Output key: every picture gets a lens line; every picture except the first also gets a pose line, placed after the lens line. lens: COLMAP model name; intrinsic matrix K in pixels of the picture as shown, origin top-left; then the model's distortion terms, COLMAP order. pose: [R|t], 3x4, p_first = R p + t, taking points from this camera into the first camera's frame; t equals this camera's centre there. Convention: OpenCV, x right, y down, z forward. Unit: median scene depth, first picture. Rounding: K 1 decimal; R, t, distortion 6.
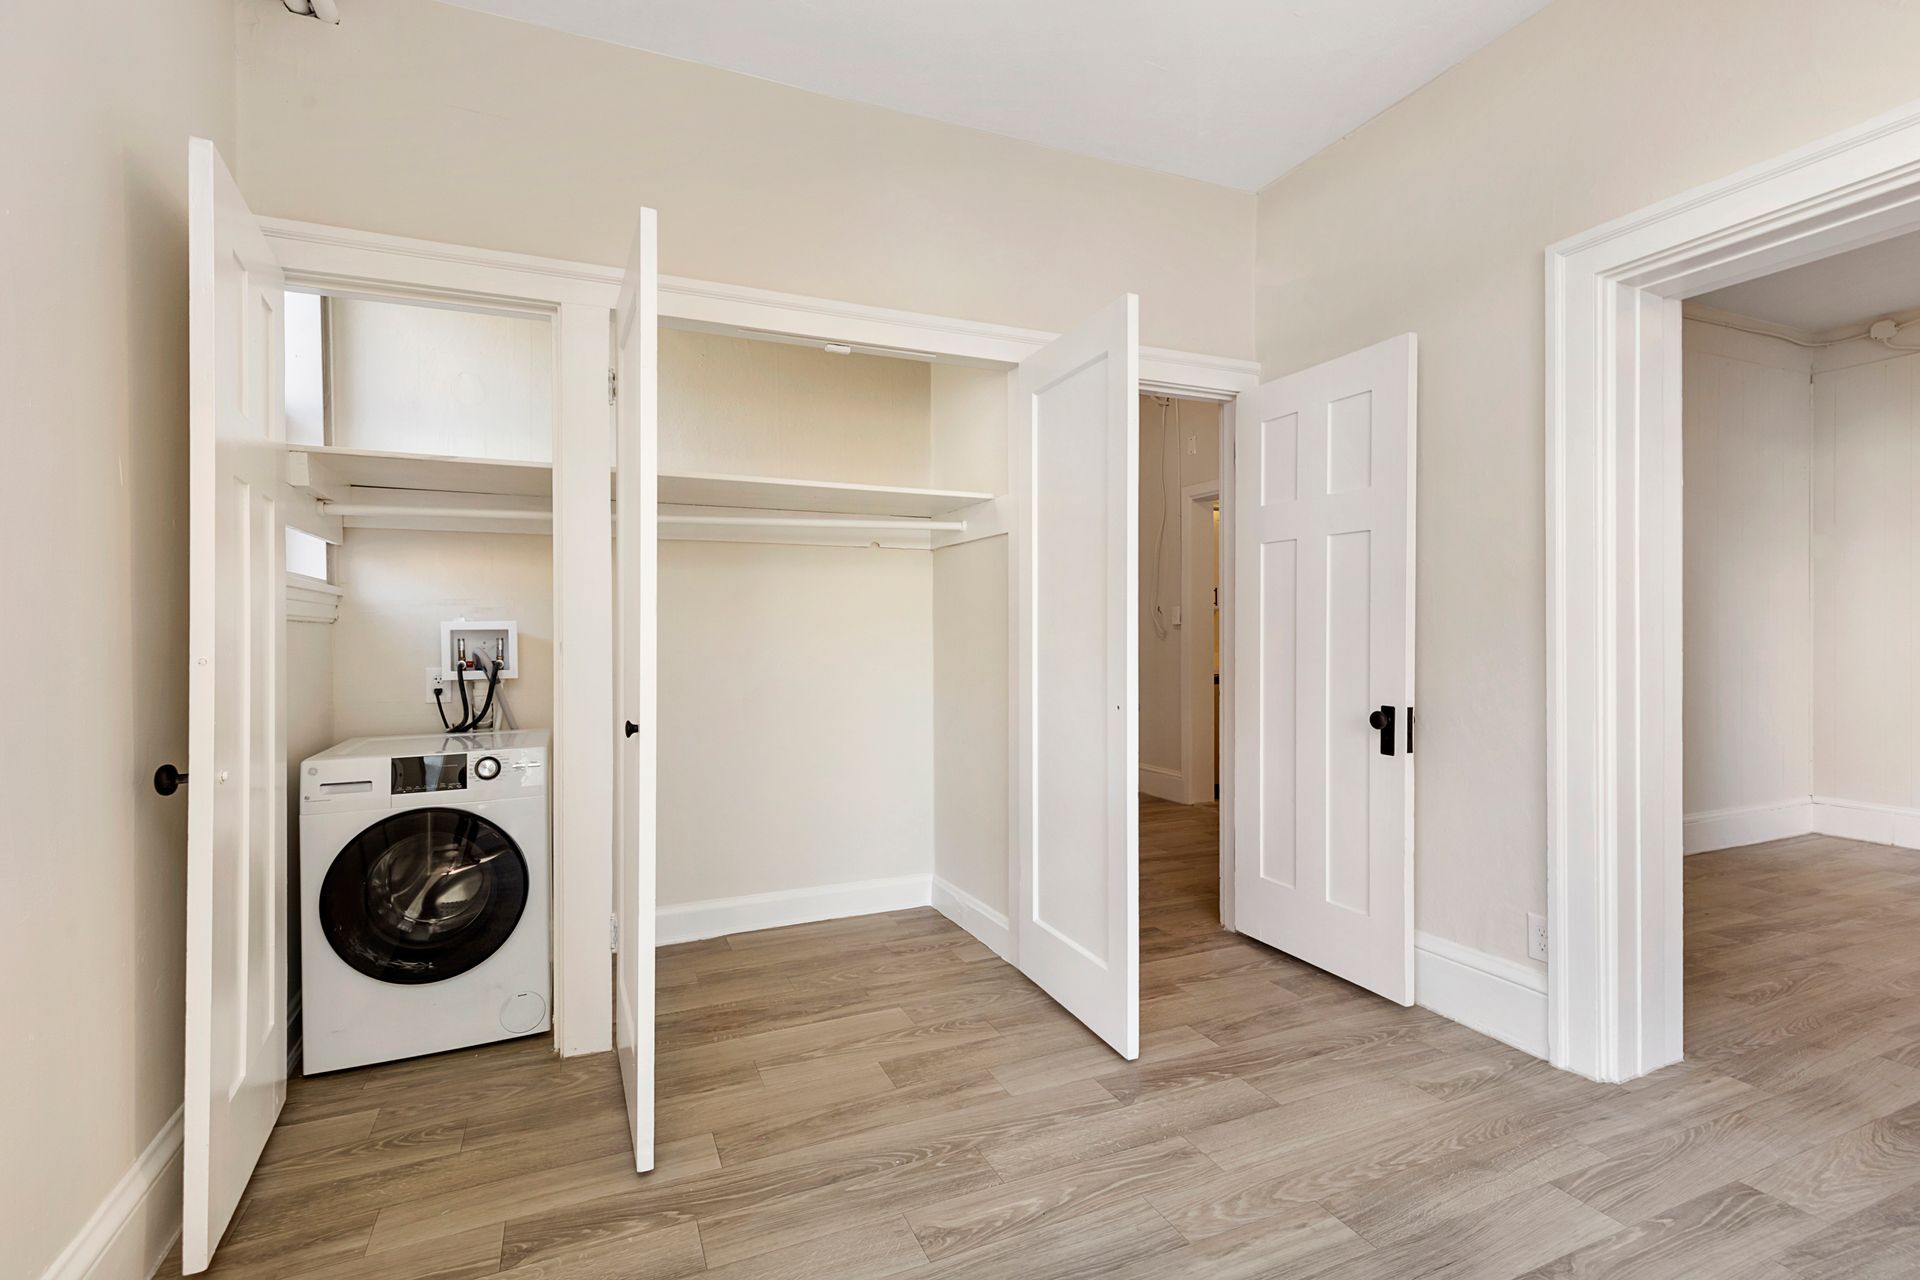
lens RADIAL K [[879.2, 0, 950.0], [0, 879.2, 629.9], [0, 0, 1]] dist [0.011450, -0.005671]
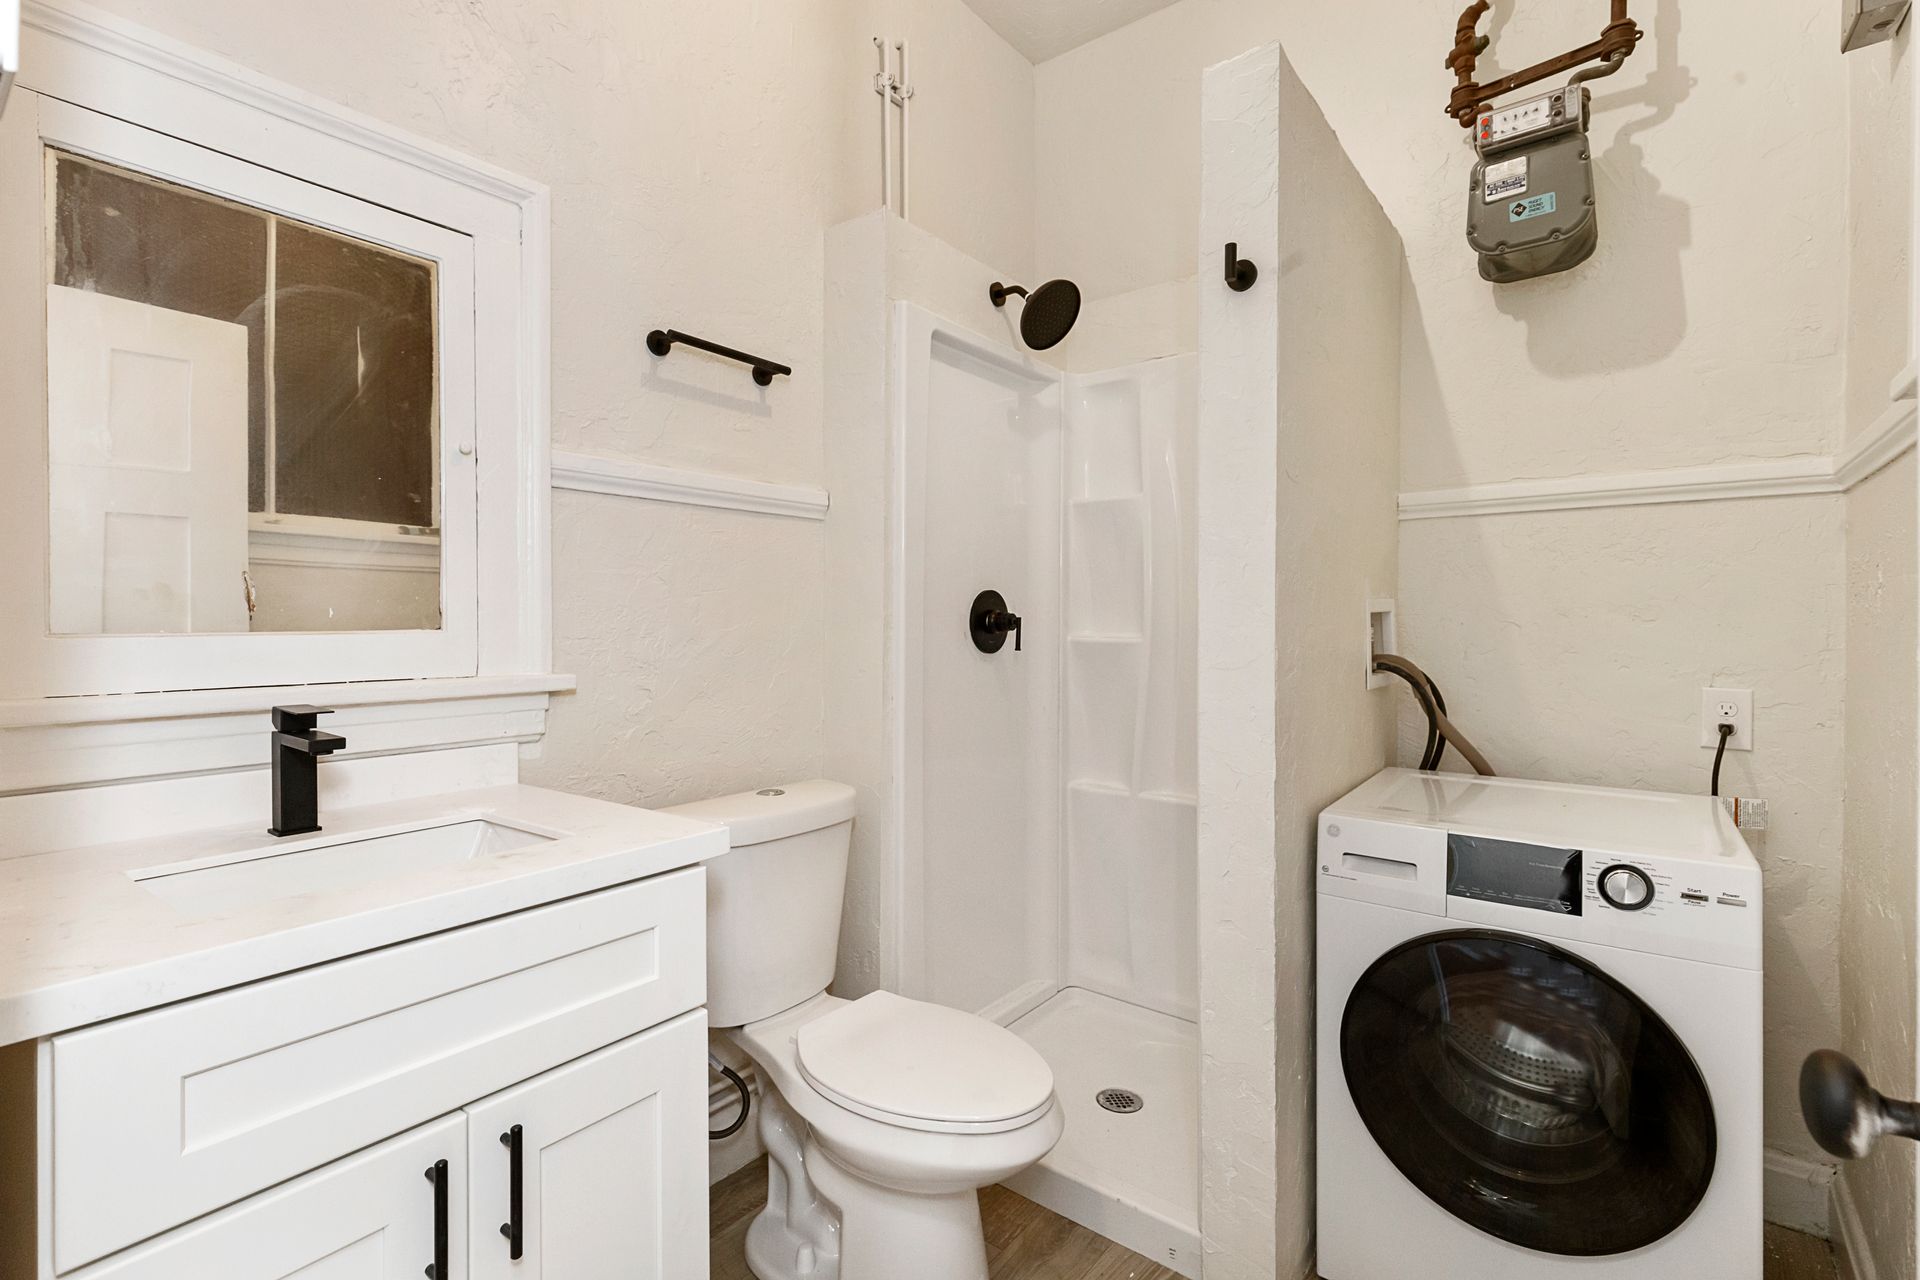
lens RADIAL K [[879.2, 0, 958.5], [0, 879.2, 624.2], [0, 0, 1]] dist [0.011450, -0.005671]
pose [[0.491661, 0.007151, -0.870758, -0.273067], [-0.001764, 0.999972, 0.007216, -0.001508], [0.870785, -0.002011, 0.491660, 0.413358]]
